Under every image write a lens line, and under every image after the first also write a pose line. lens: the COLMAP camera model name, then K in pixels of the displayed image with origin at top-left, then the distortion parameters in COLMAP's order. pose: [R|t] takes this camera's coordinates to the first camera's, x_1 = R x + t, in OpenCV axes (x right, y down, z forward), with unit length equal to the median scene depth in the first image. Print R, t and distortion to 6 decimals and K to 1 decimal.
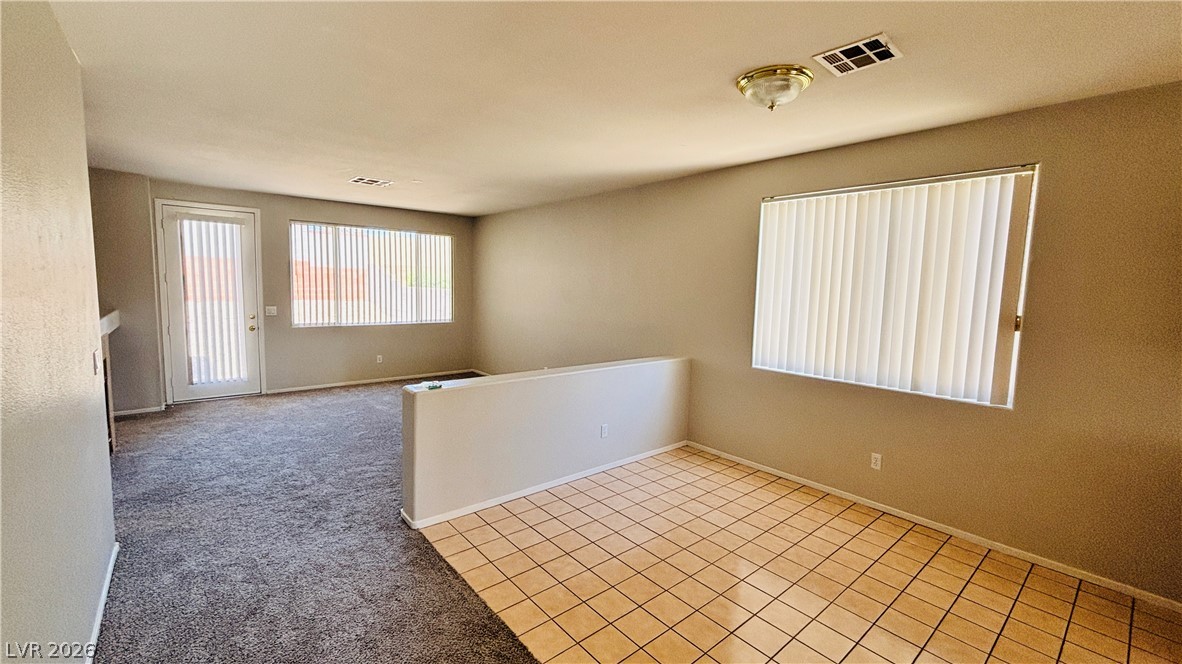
lens RADIAL K [[480.1, 0, 585.5], [0, 480.1, 332.9], [0, 0, 1]] dist [-0.008767, 0.003866]
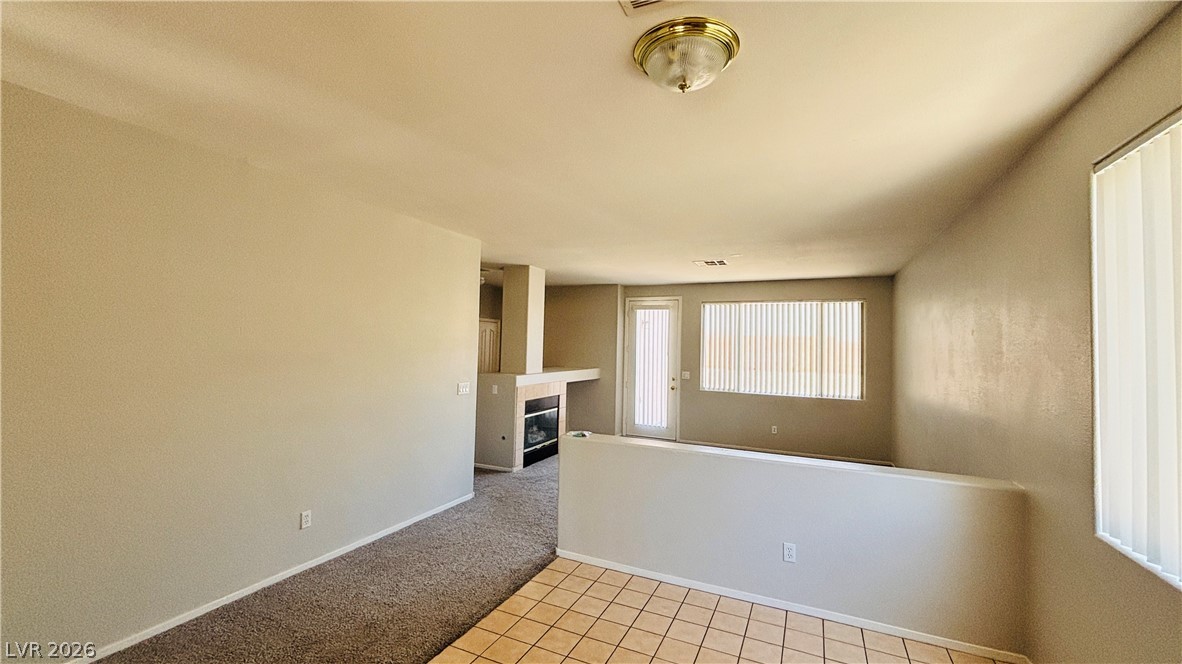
lens RADIAL K [[480.1, 0, 592.6], [0, 480.1, 332.8], [0, 0, 1]] dist [-0.008767, 0.003866]
pose [[0.418104, -0.039223, -0.907552, 0.383677], [-0.105816, 0.990163, -0.091543, -0.016651], [0.902215, 0.134308, 0.409841, 0.258502]]
